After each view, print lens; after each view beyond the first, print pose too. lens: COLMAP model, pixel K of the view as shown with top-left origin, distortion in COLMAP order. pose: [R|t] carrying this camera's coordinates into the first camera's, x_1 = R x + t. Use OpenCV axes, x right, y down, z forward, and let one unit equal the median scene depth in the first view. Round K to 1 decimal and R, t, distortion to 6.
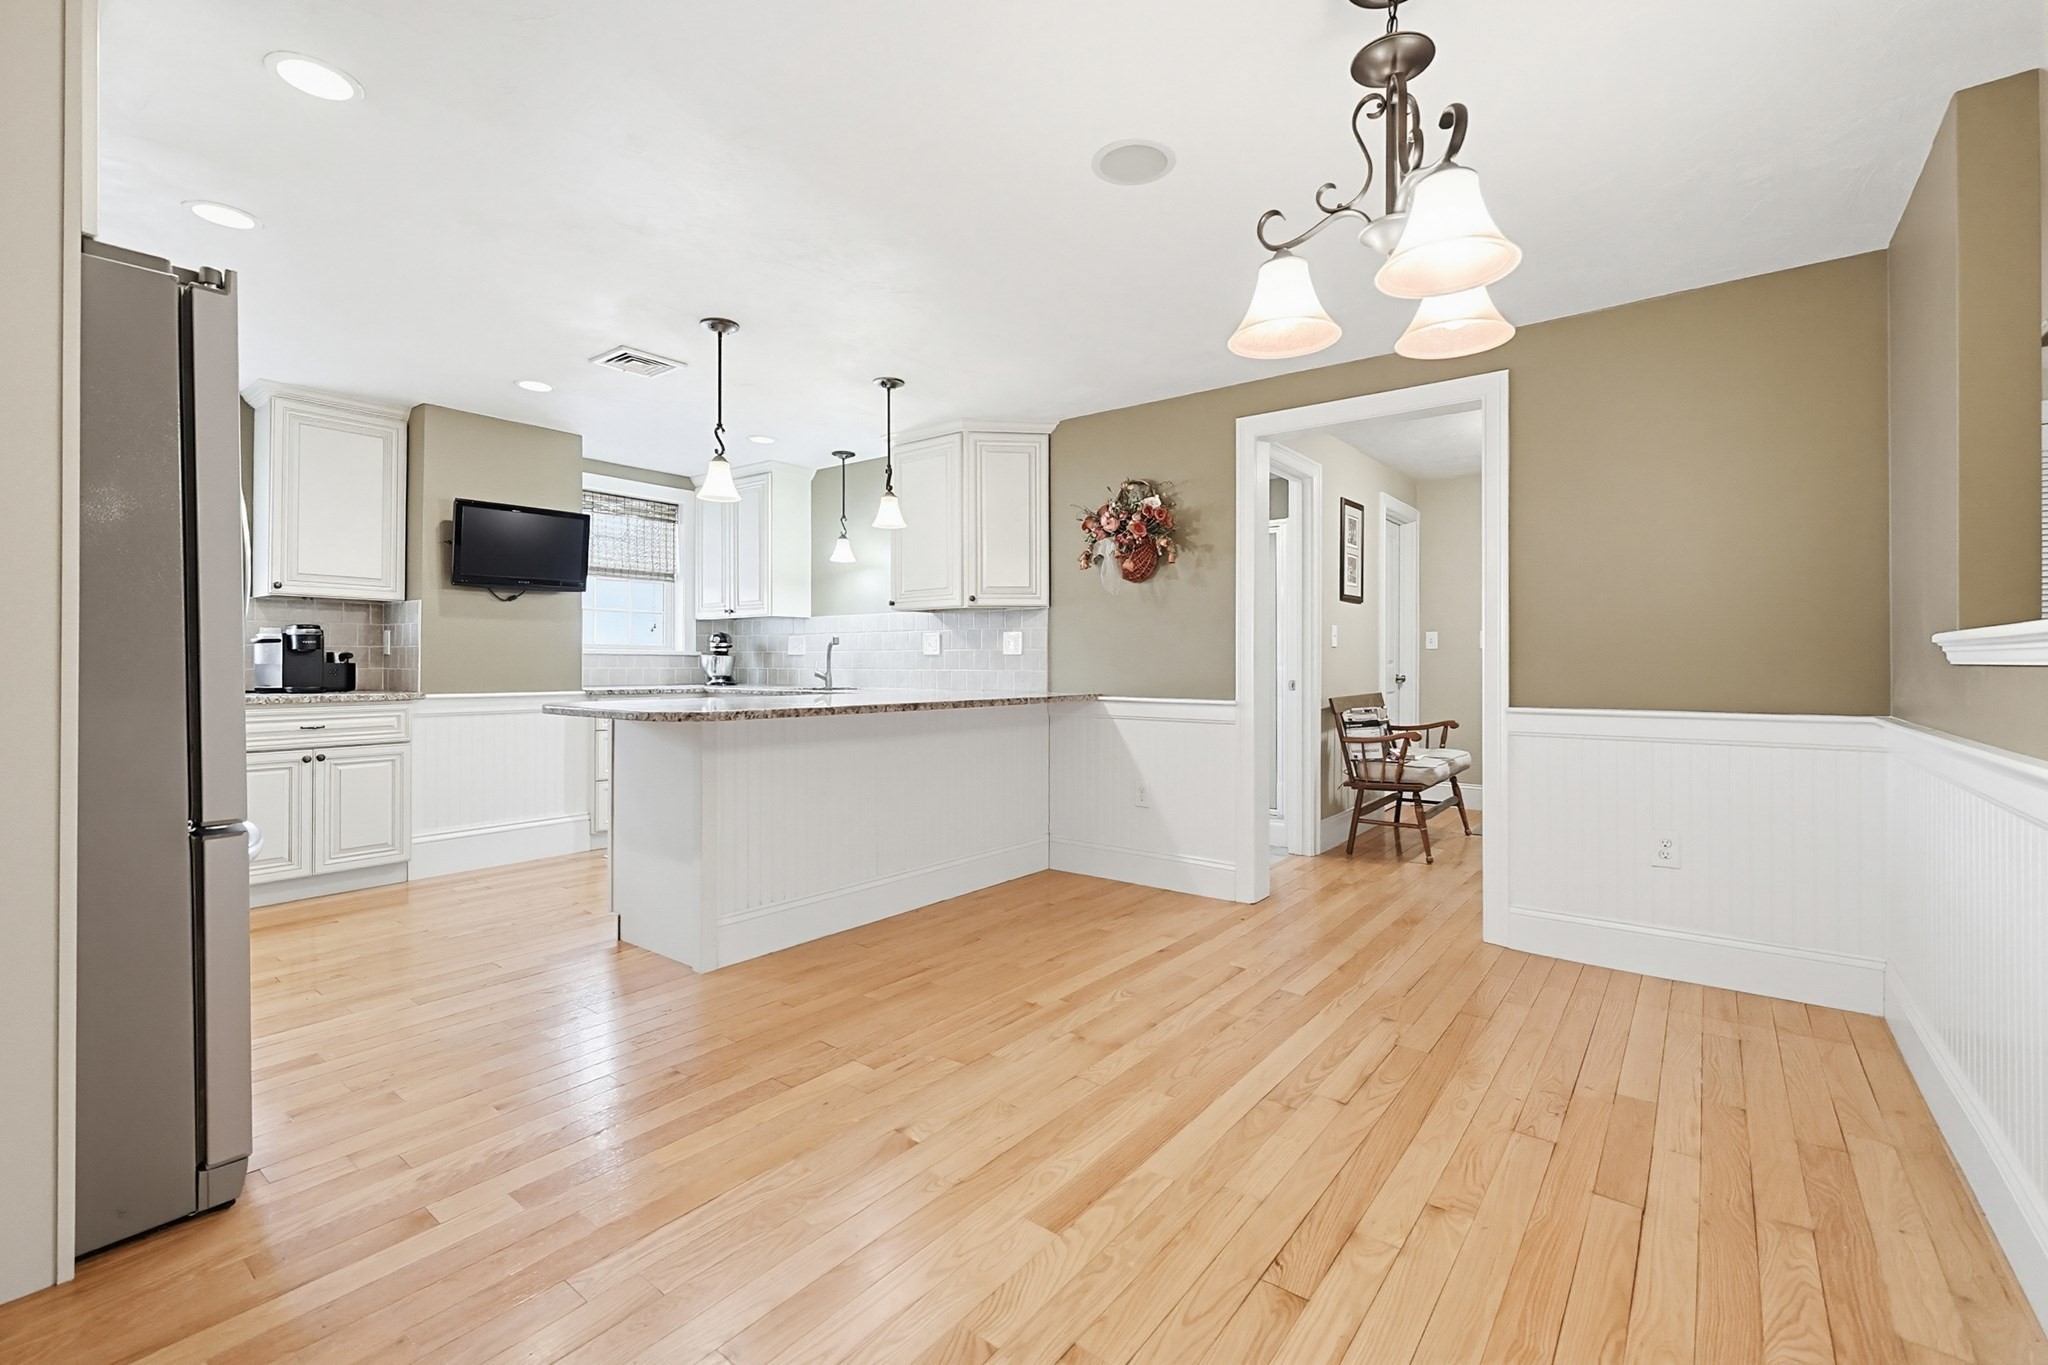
lens RADIAL K [[886.2, 0, 1027.6], [0, 886.2, 670.0], [0, 0, 1]] dist [0.002761, 0.000528]
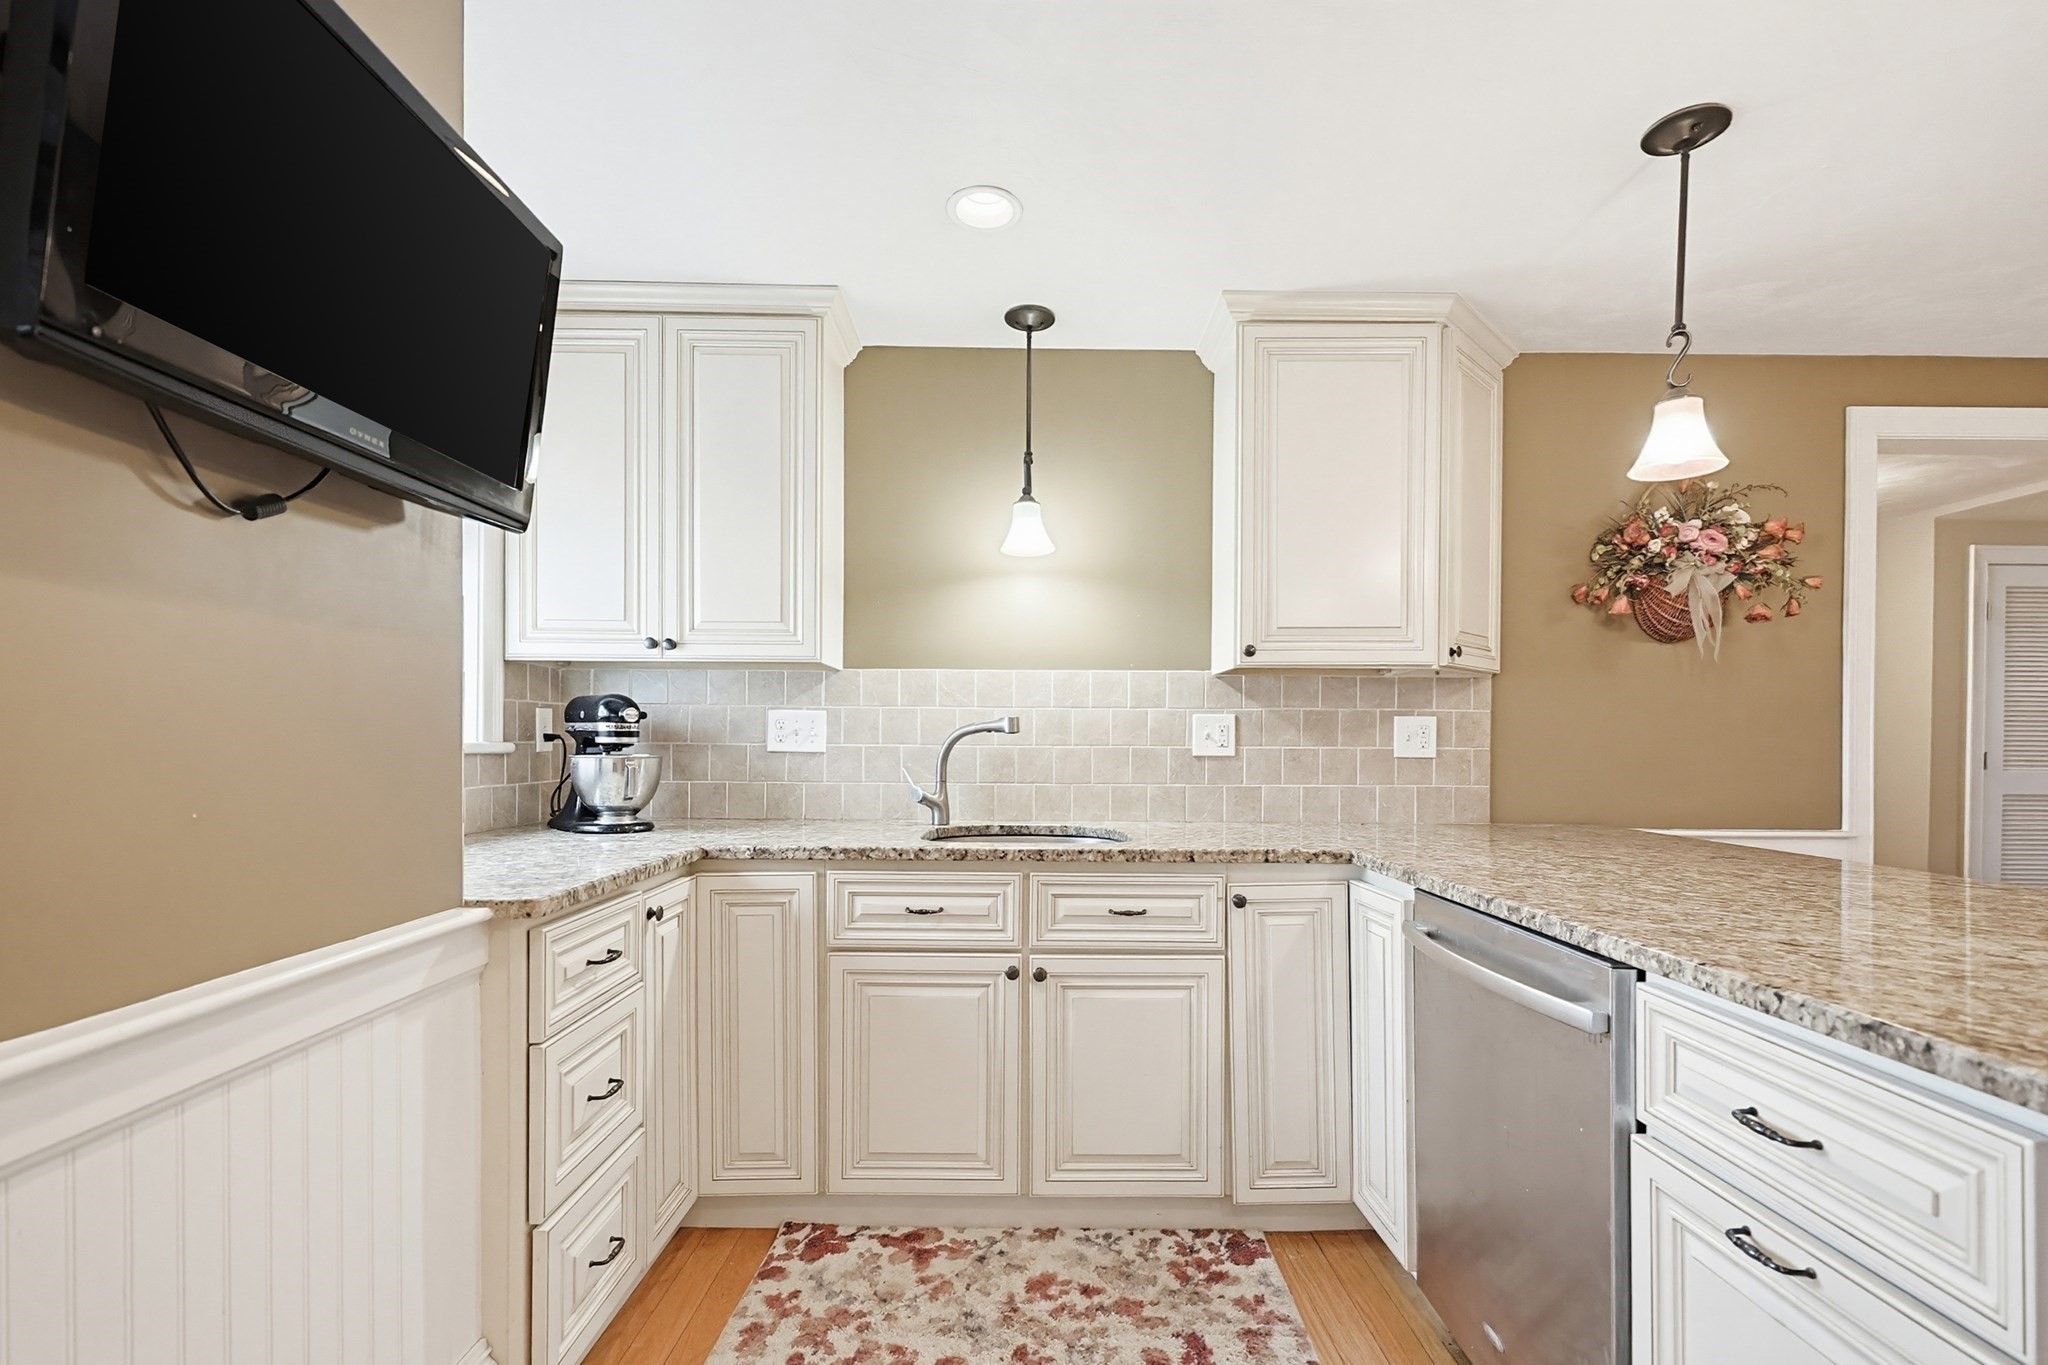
lens RADIAL K [[897.6, 0, 1024.8], [0, 897.6, 739.1], [0, 0, 1]] dist [0.000193, 0.000115]
pose [[0.786831, 0.003739, 0.617157, -0.515612], [-0.000420, 0.999985, -0.005522, -0.023830], [-0.617168, 0.004085, 0.786821, 0.661196]]
